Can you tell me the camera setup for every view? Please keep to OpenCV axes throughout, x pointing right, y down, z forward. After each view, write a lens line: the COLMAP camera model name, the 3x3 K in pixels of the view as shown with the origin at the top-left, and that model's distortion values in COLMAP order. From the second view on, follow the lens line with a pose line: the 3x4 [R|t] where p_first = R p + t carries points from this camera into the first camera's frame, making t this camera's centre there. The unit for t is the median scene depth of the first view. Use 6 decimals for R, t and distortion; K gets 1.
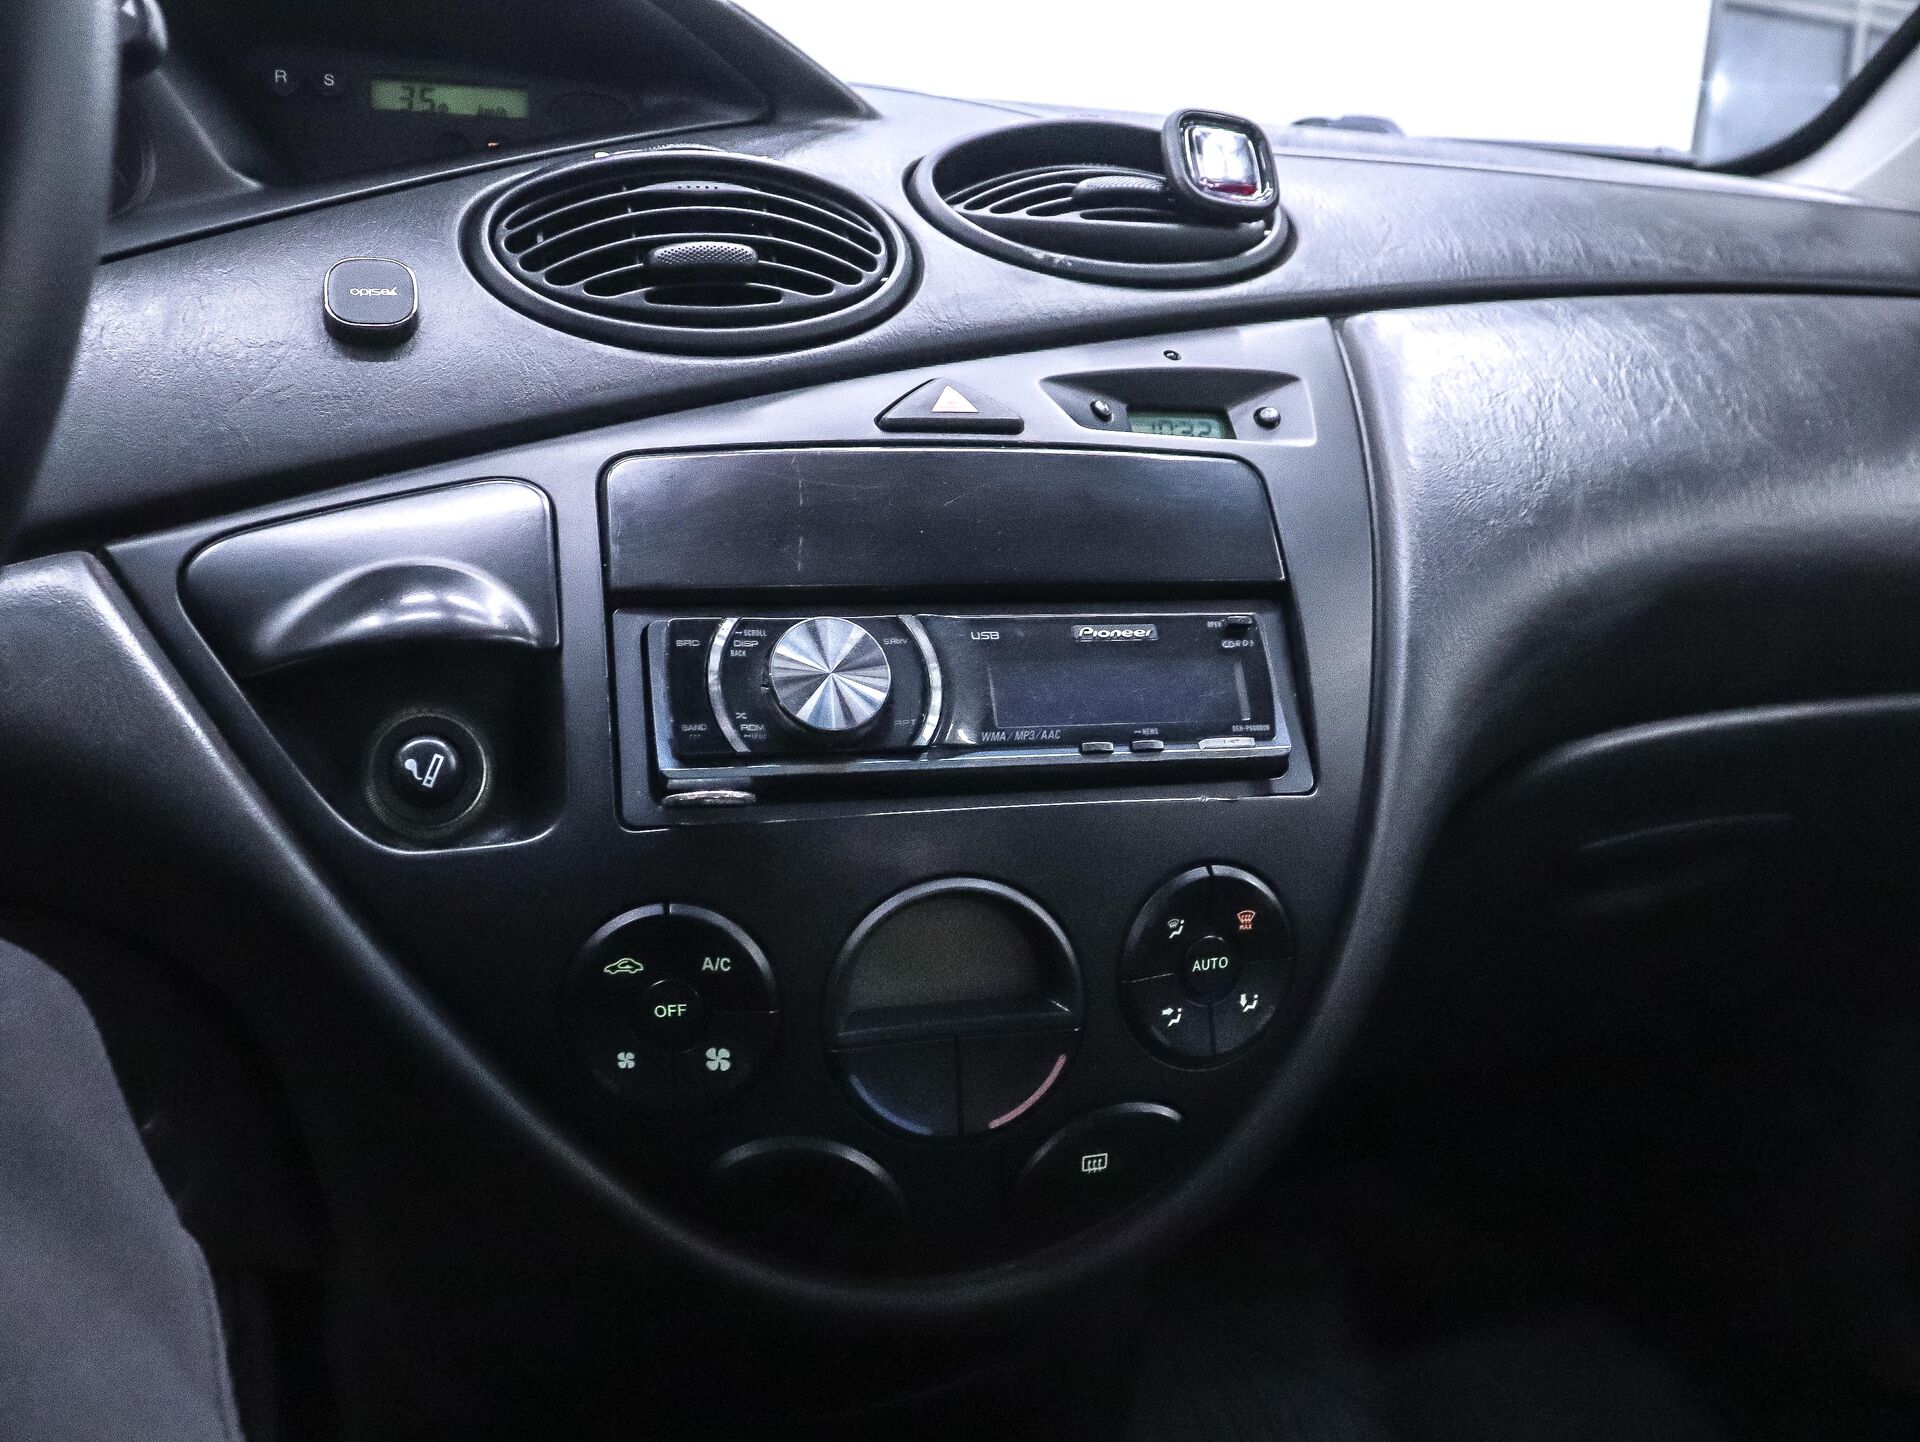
lens RADIAL K [[1746.1, 0, 981.5], [0, 1746.1, 716.6], [0, 0, 1]] dist [-0.180473, 0.147049]
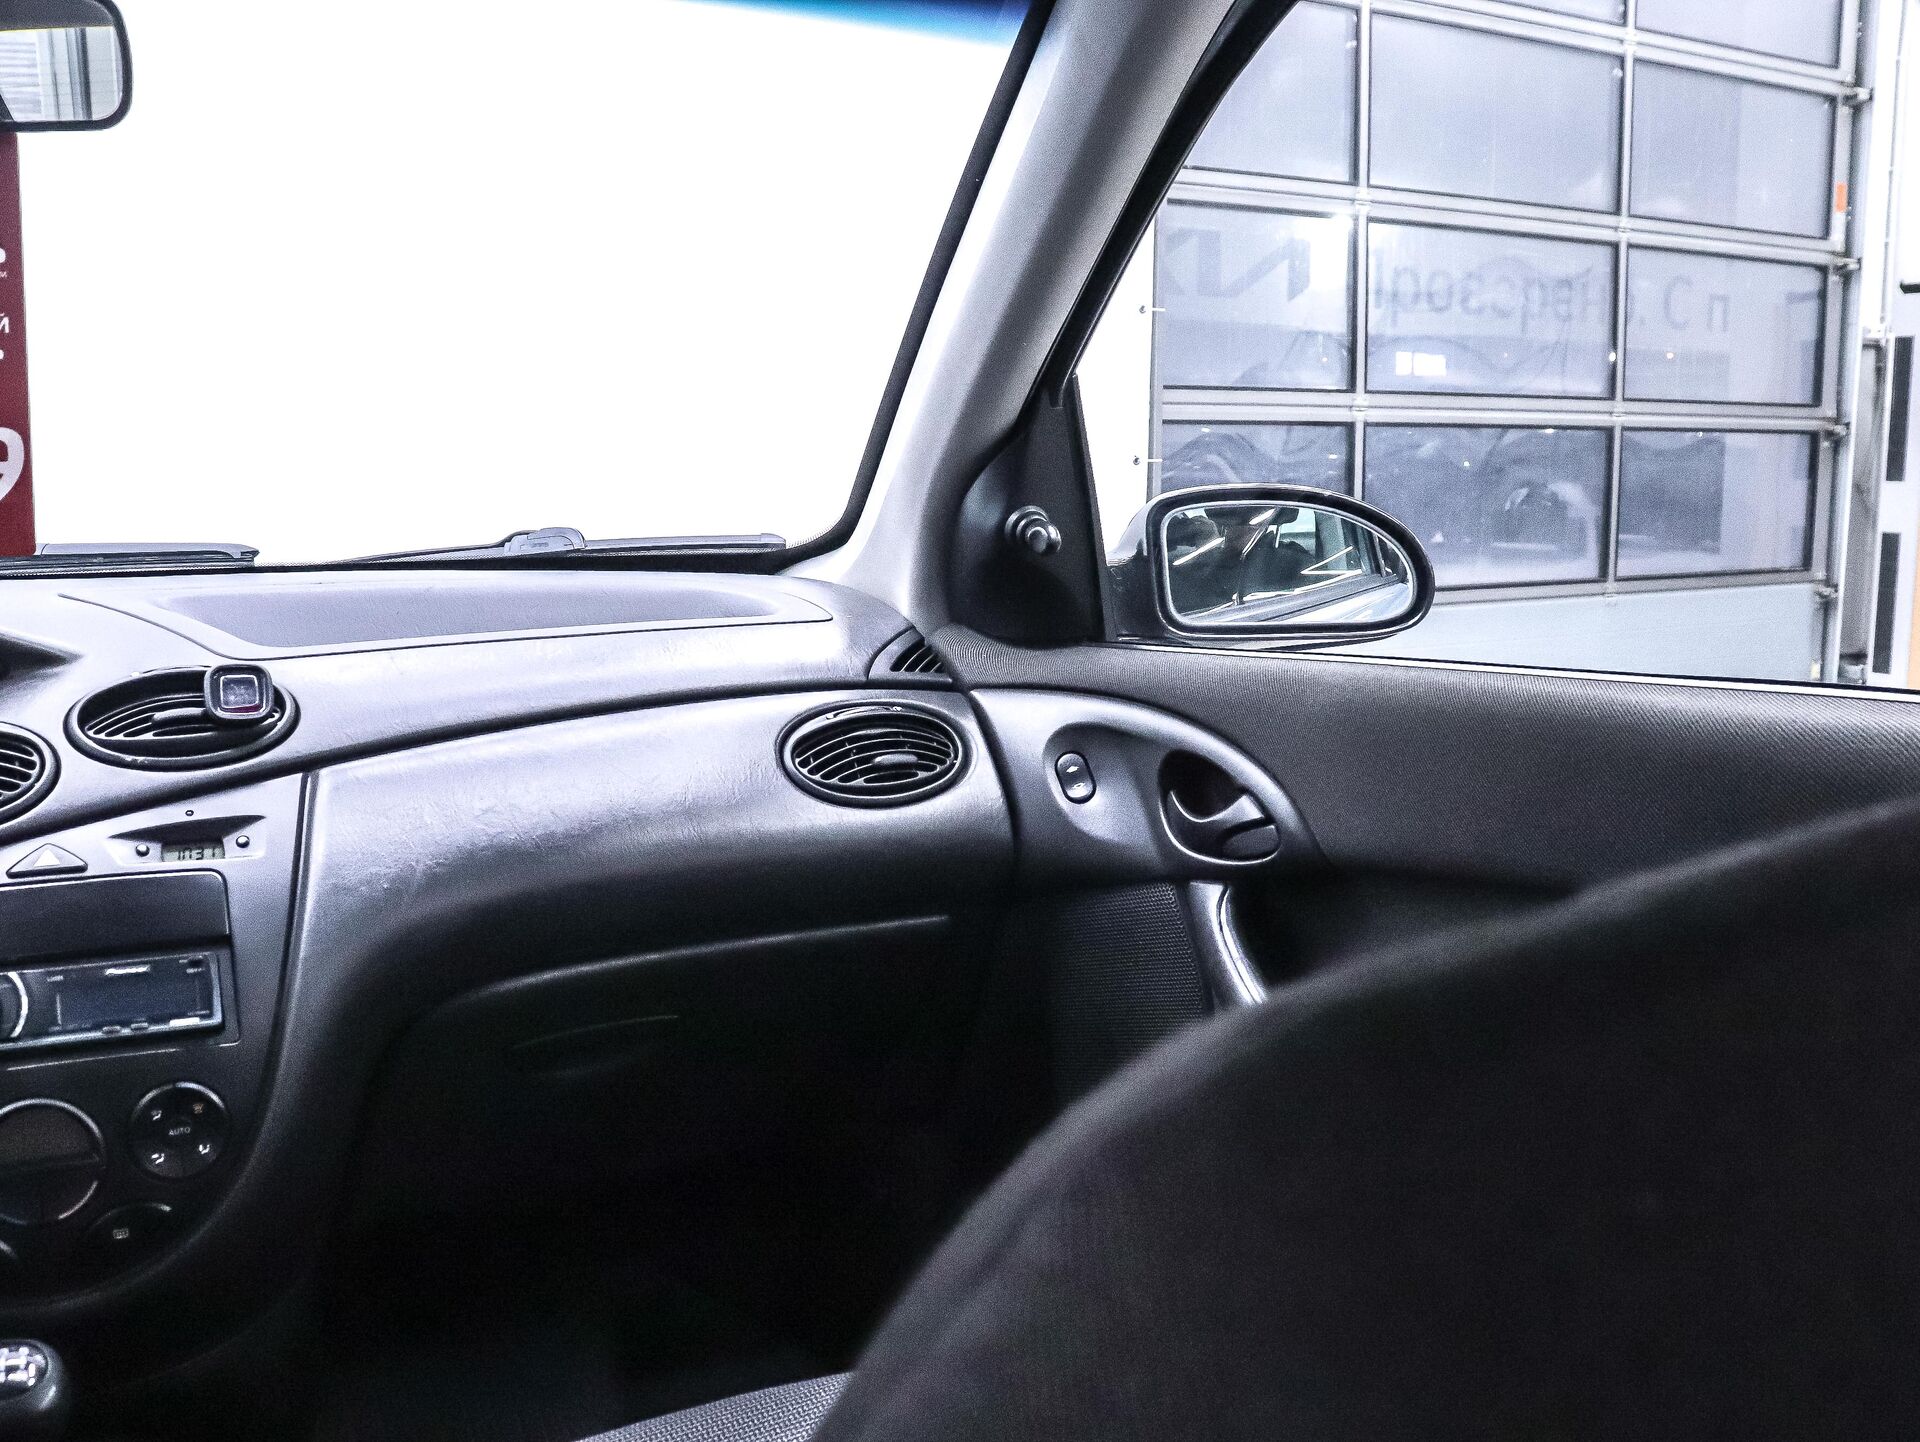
lens RADIAL K [[1746.1, 0, 981.5], [0, 1746.1, 716.6], [0, 0, 1]] dist [-0.180473, 0.147049]
pose [[0.986231, -0.059984, 0.154109, 0.787010], [0.072565, 0.994359, -0.077354, -0.120662], [-0.148600, 0.087471, 0.985021, -1.119945]]
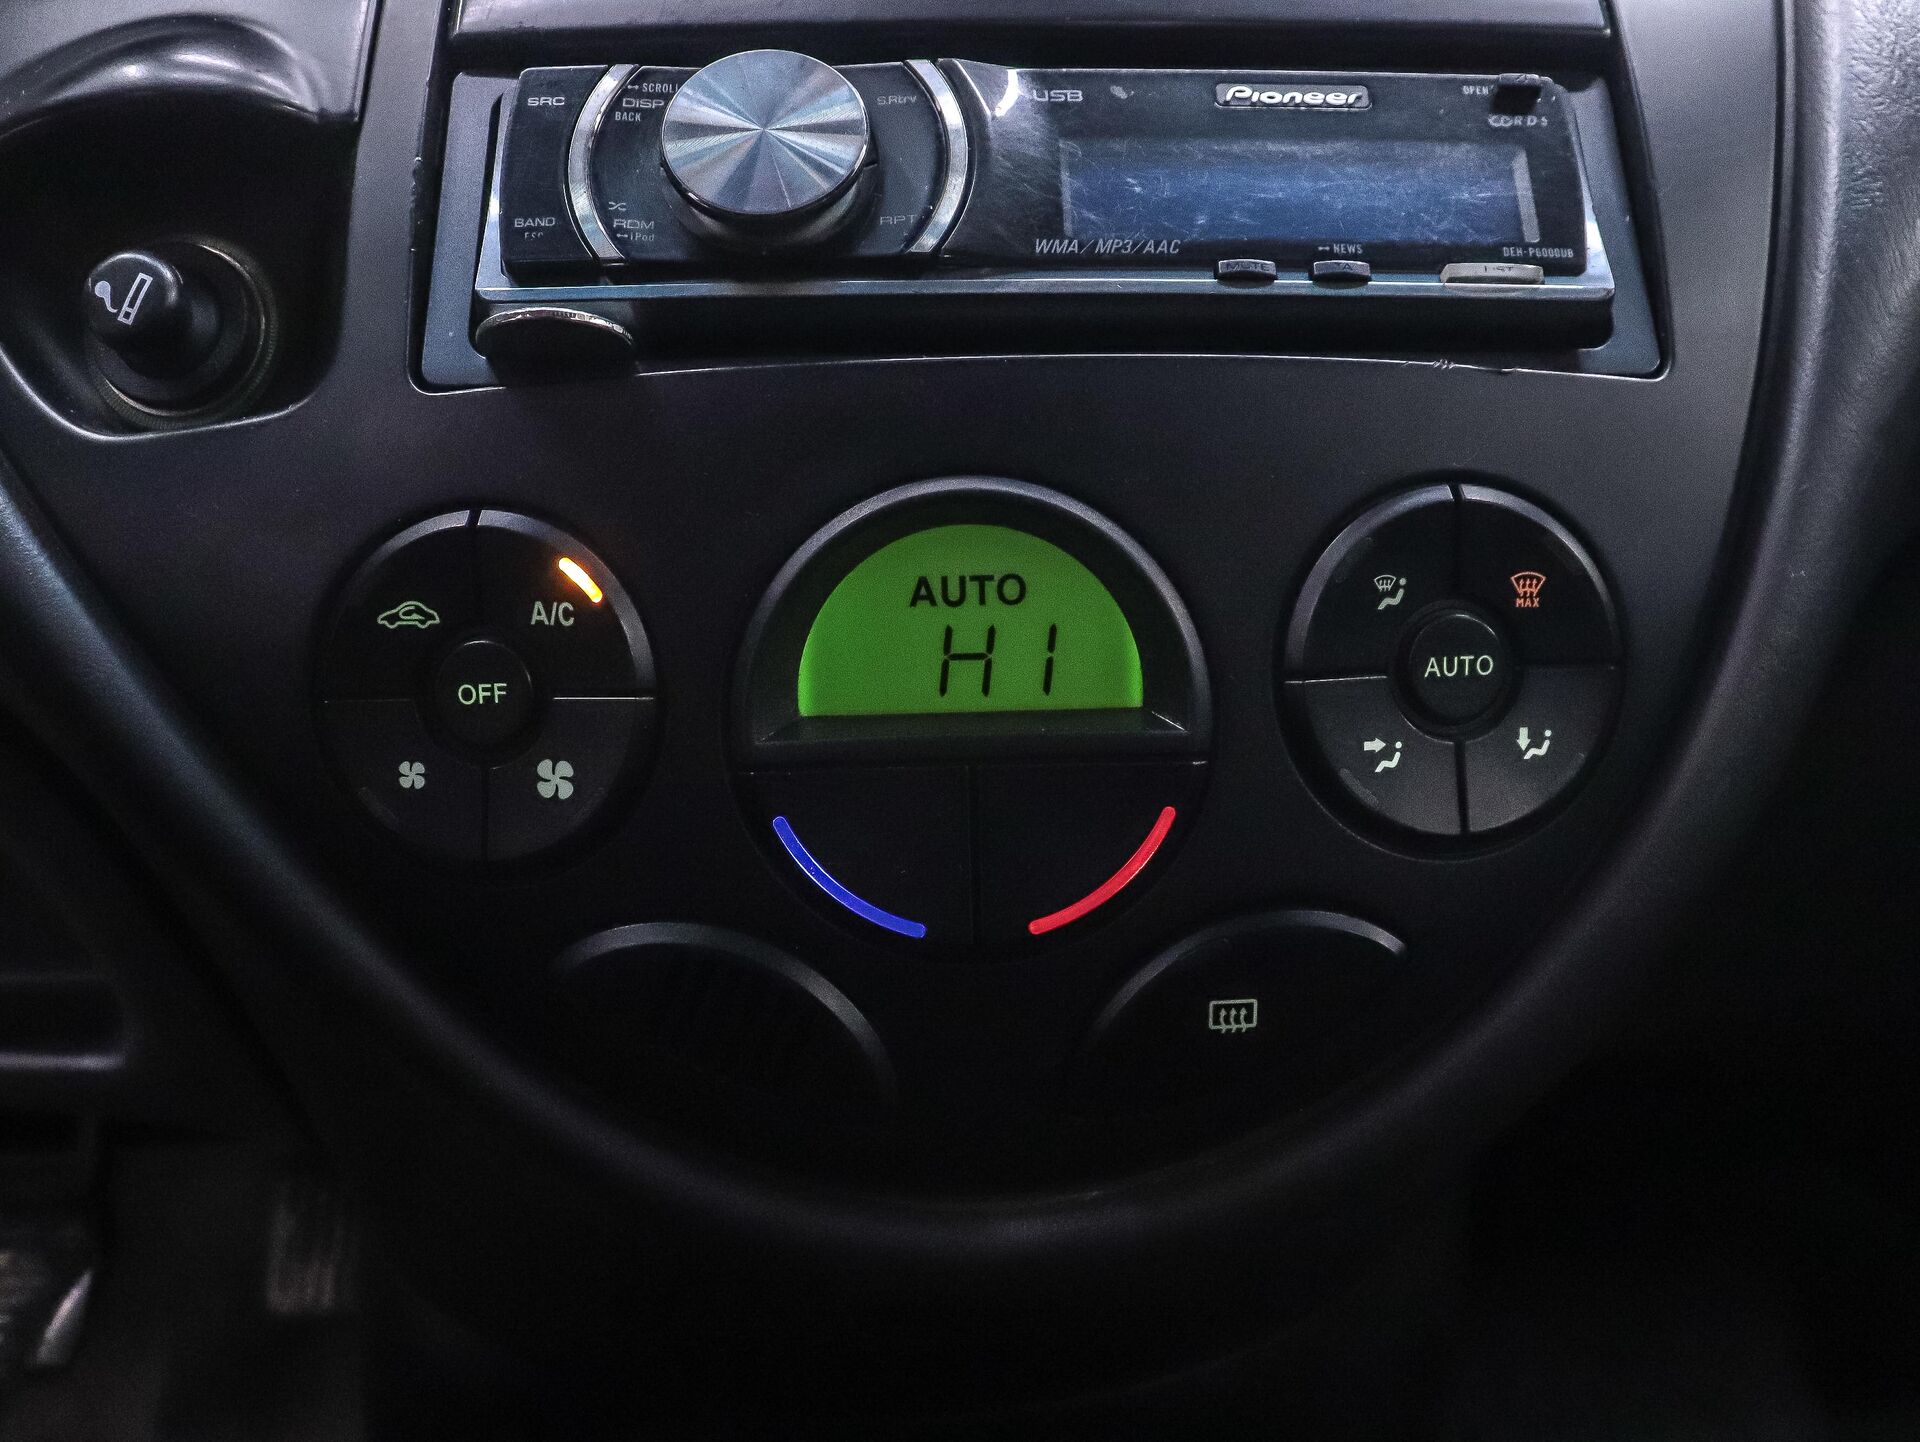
lens RADIAL K [[1746.1, 0, 981.5], [0, 1746.1, 716.6], [0, 0, 1]] dist [-0.180473, 0.147049]
pose [[0.964822, 0.013350, -0.262565, 0.129743], [-0.014762, 0.999885, -0.003407, 0.163108], [0.262489, 0.007163, 0.964908, 0.434942]]
